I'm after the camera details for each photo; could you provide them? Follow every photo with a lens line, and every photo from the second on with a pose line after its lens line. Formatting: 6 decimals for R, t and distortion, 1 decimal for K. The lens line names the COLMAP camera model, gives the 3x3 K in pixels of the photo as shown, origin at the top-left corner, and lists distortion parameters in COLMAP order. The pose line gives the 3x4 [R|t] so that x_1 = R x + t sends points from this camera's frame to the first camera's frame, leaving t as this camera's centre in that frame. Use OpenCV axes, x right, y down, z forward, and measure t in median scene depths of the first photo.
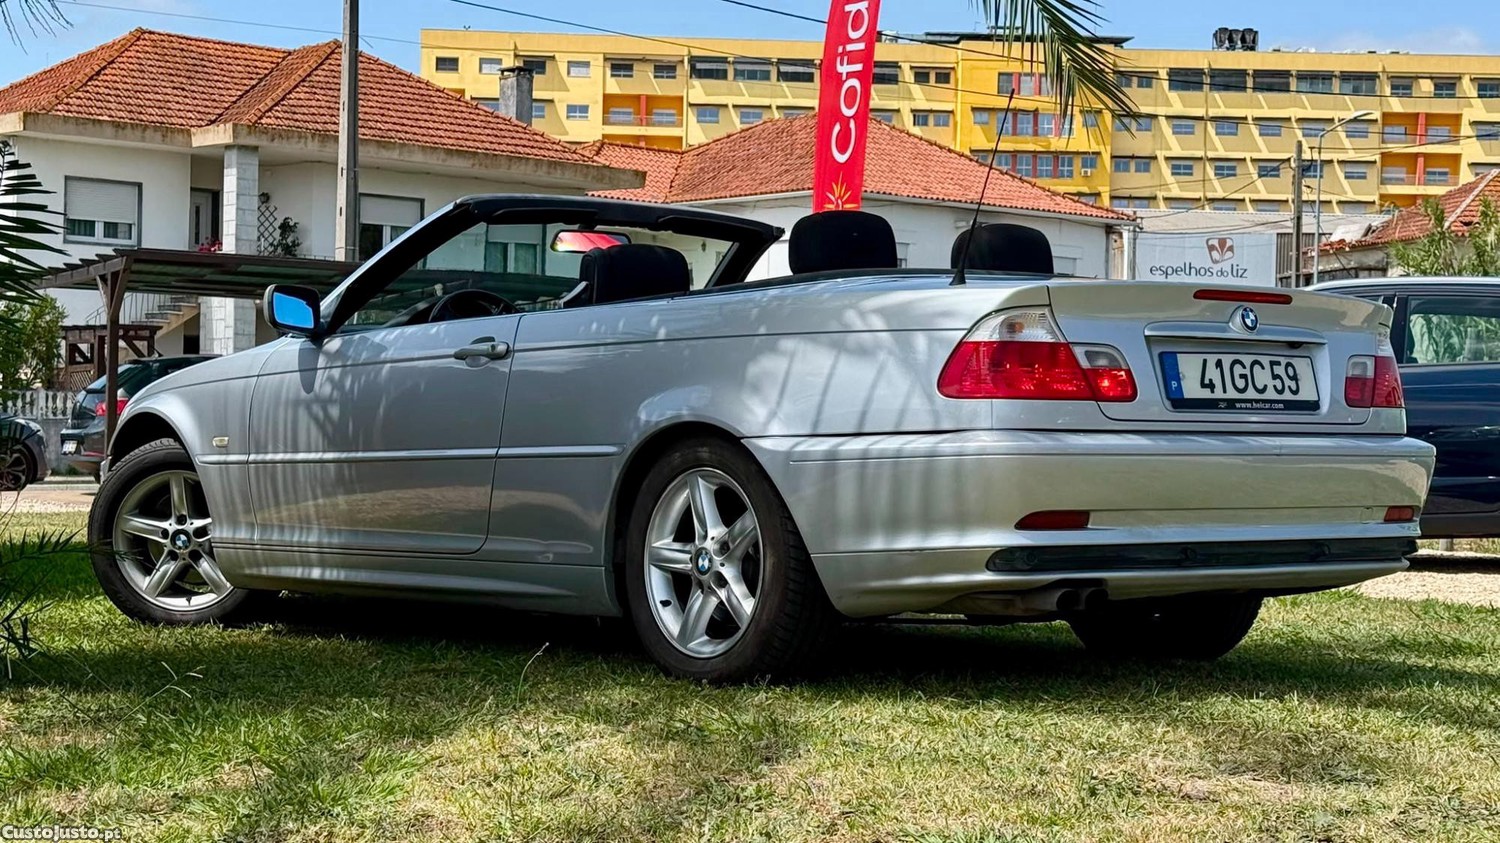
lens RADIAL K [[2490.5, 0, 783.5], [0, 2490.5, 424.1], [0, 0, 1]] dist [0.113794, -0.212344]
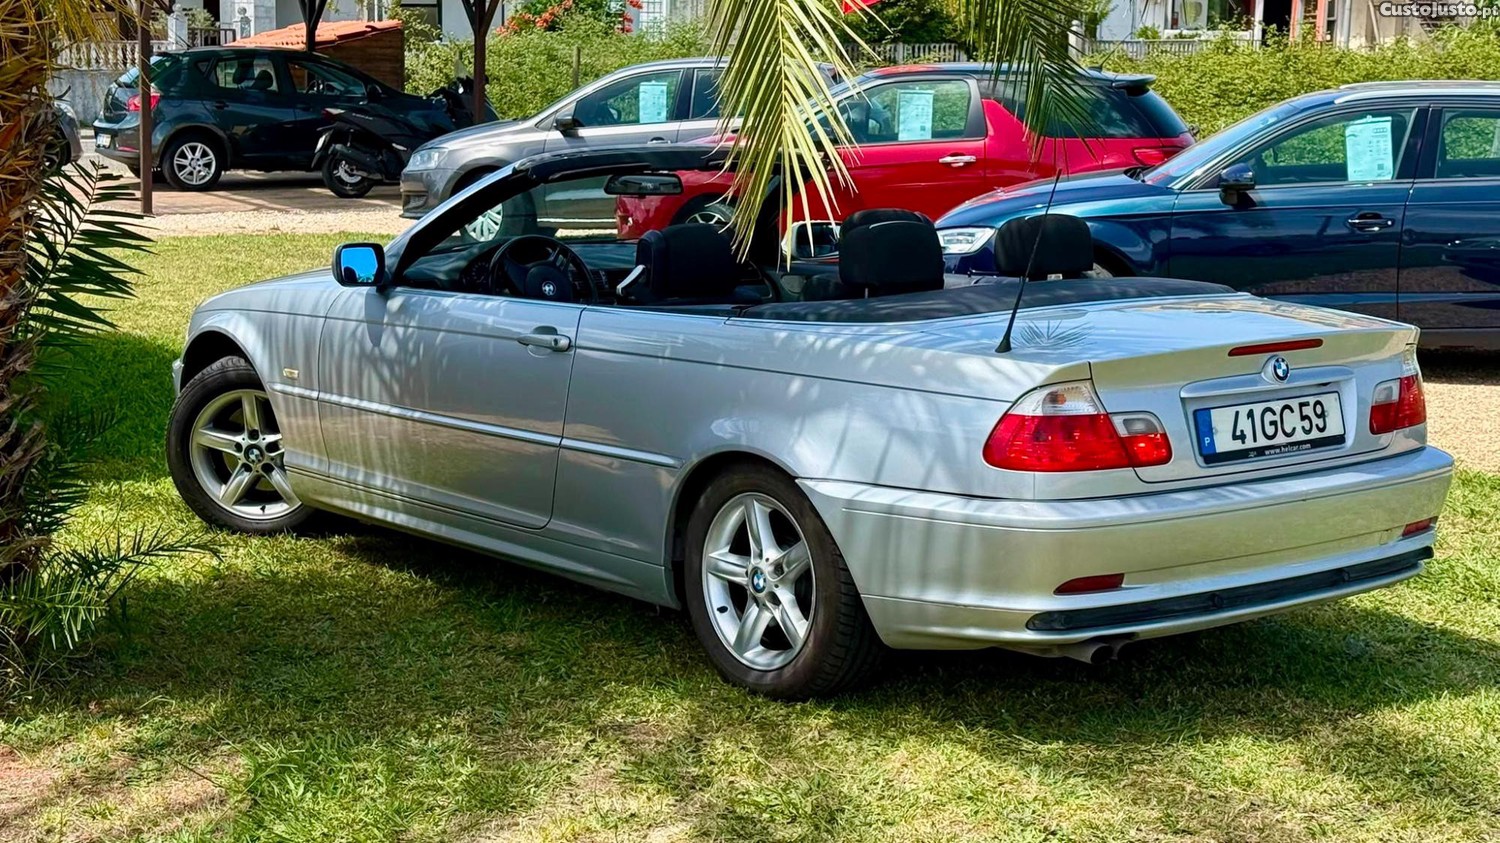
lens RADIAL K [[2481.3, 0, 750.0], [0, 2481.3, 421.5], [0, 0, 1]] dist [0.103499, -0.122750]
pose [[0.999797, 0.004600, -0.019618, -0.014788], [-0.001442, 0.987424, 0.158085, -0.174146], [0.020098, -0.158024, 0.987231, -0.037720]]
